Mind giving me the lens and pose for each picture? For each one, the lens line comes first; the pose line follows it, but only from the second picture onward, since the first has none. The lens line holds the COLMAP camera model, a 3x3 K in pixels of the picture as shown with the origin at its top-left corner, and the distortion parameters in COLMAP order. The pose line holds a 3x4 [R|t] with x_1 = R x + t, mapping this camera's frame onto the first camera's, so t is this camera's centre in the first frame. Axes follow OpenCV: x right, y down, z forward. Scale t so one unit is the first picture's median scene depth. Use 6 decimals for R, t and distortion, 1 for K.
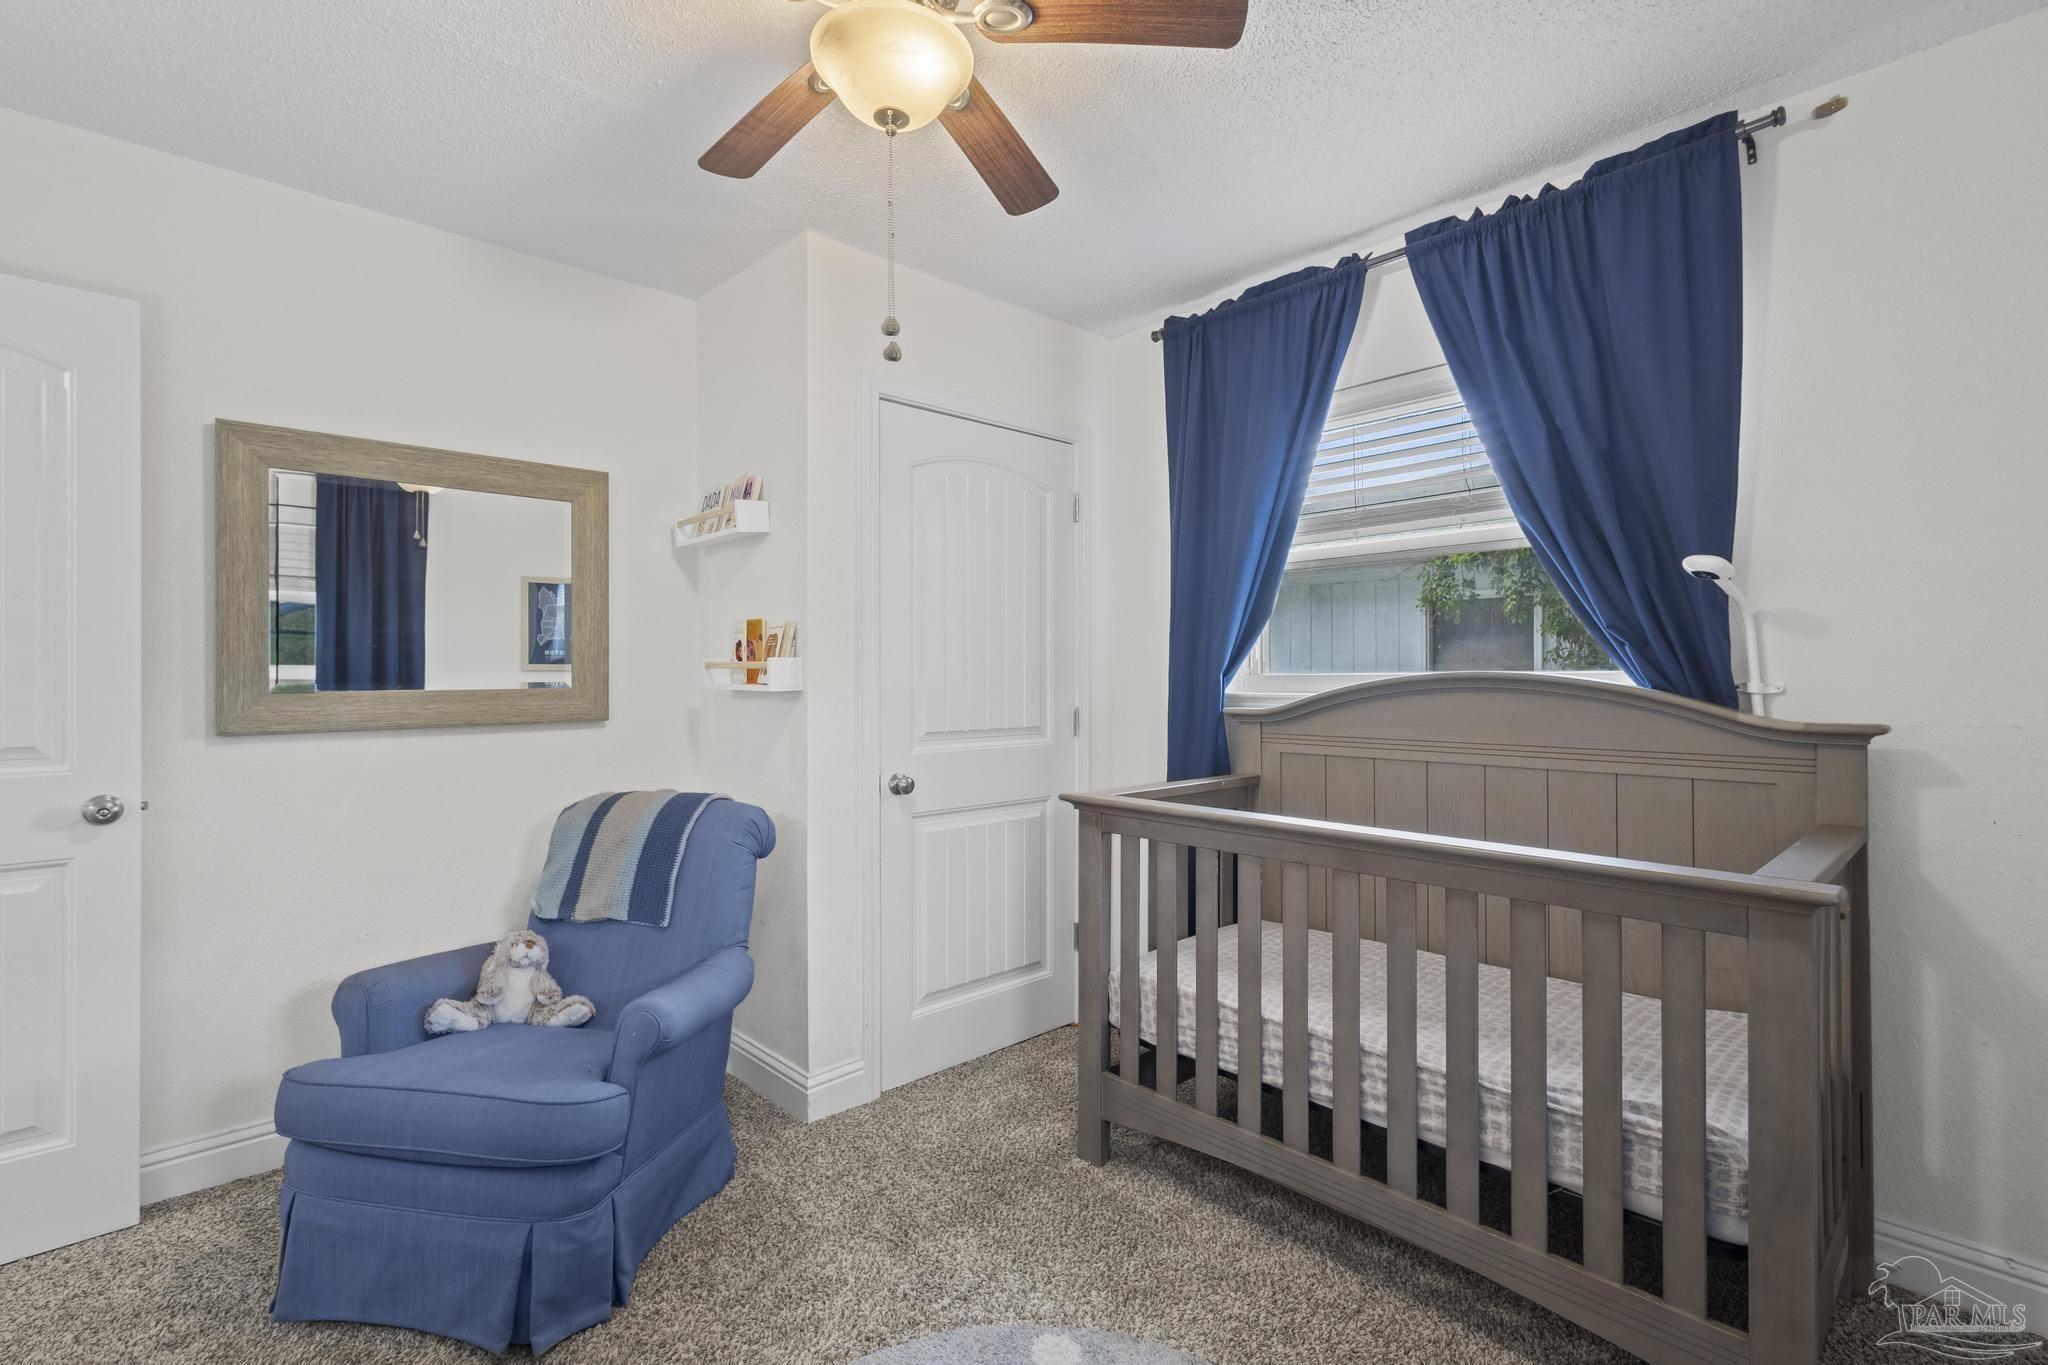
lens RADIAL K [[951.5, 0, 1024.3], [0, 951.5, 661.5], [0, 0, 1]] dist [0.004192, -0.000576]
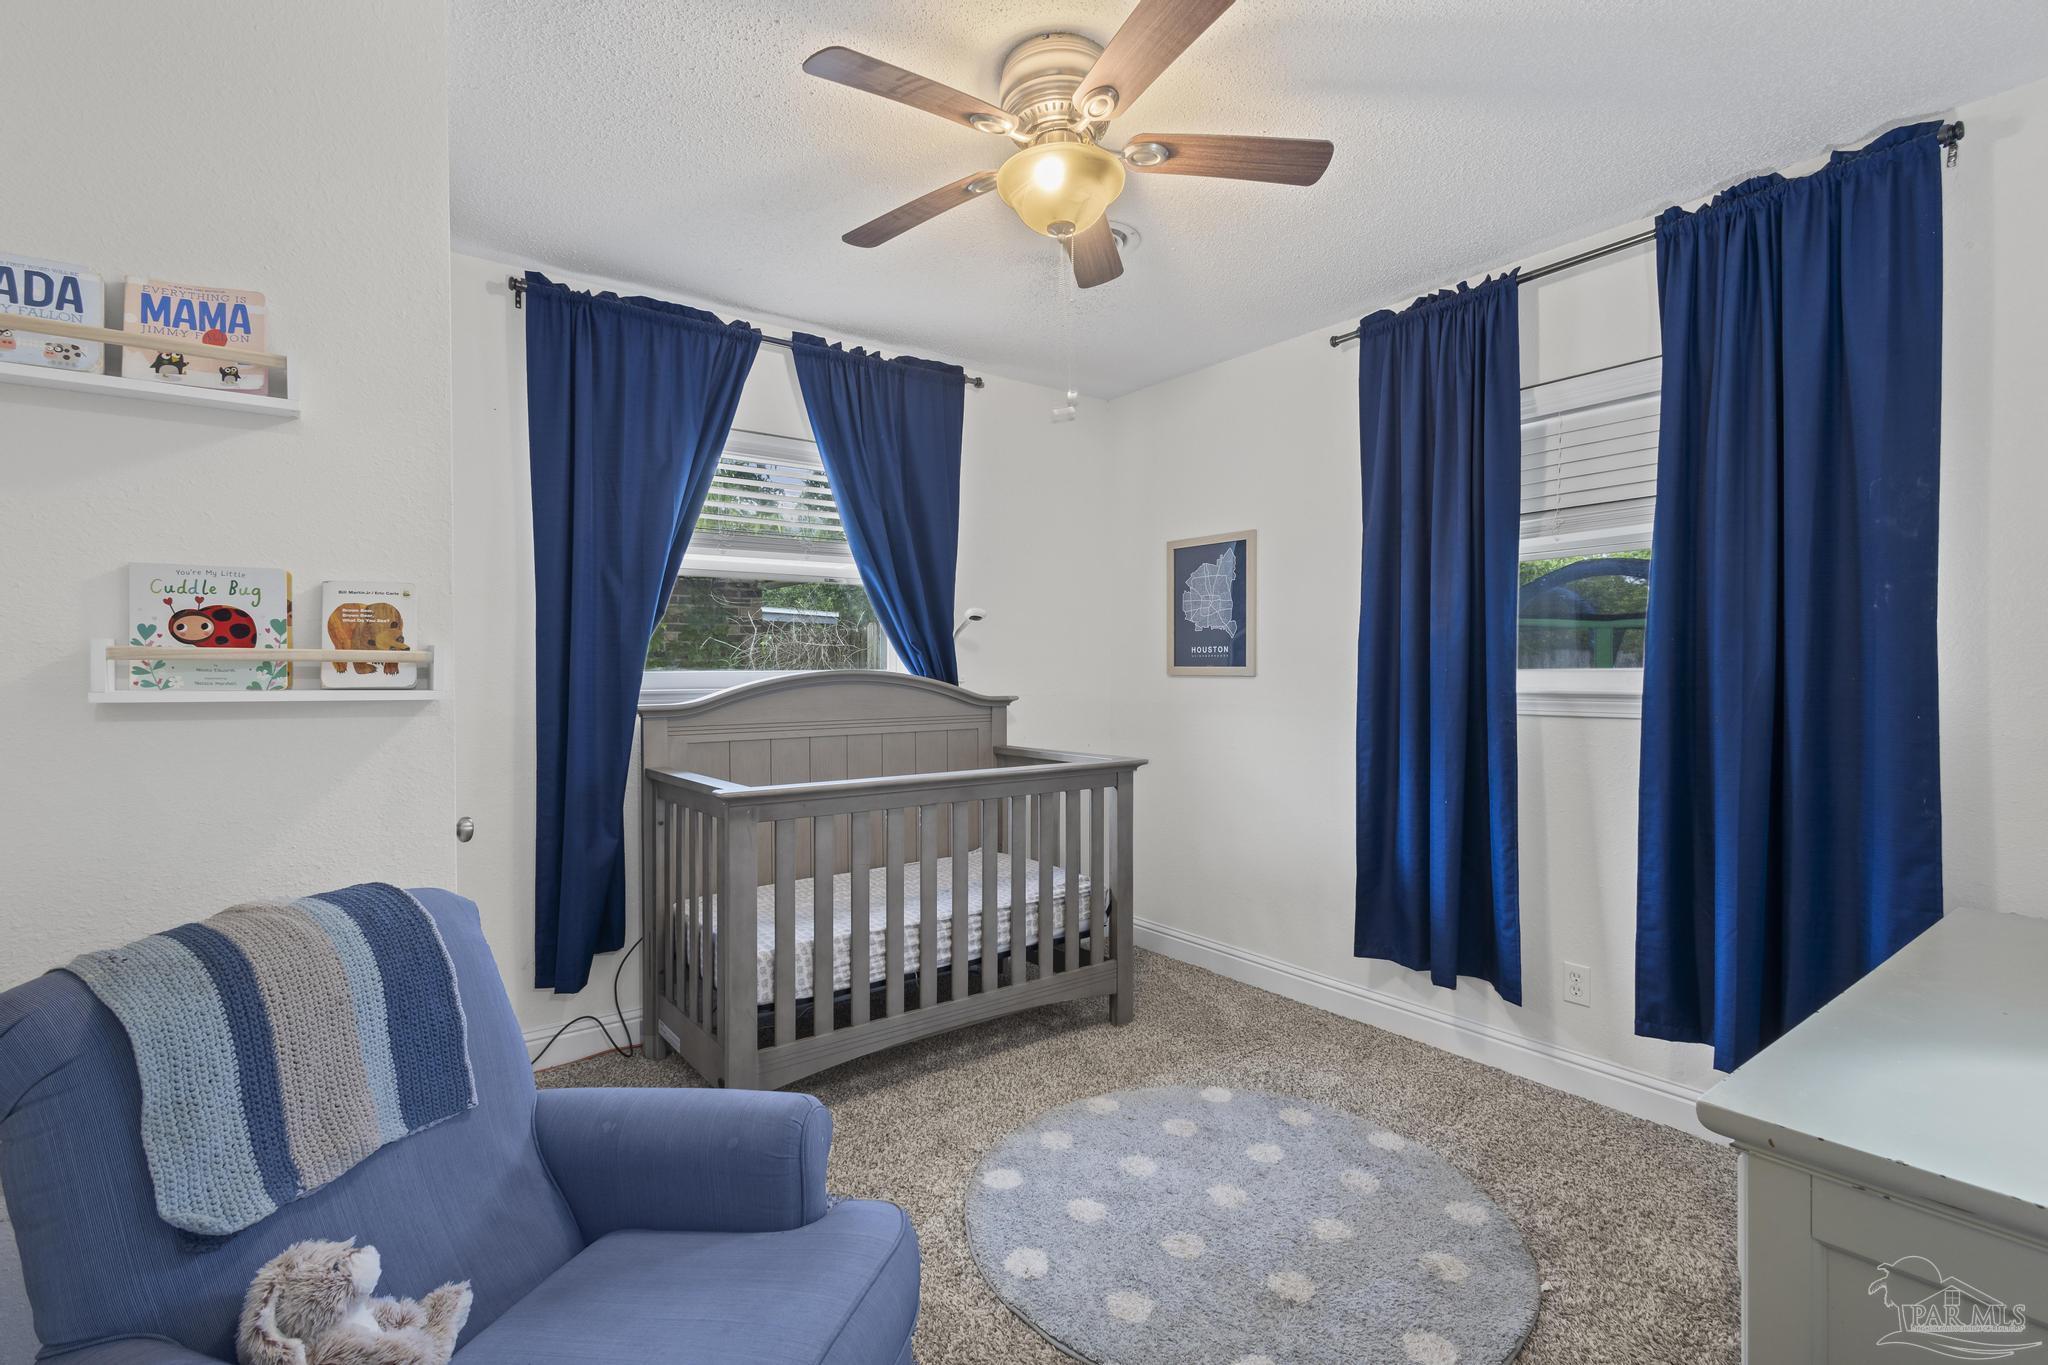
lens RADIAL K [[951.5, 0, 1024.3], [0, 951.5, 661.5], [0, 0, 1]] dist [0.004192, -0.000576]
pose [[0.087433, 0.009207, 0.996128, -0.891757], [-0.014311, 0.999866, -0.007986, 0.005326], [-0.996068, -0.013557, 0.087553, 0.589634]]
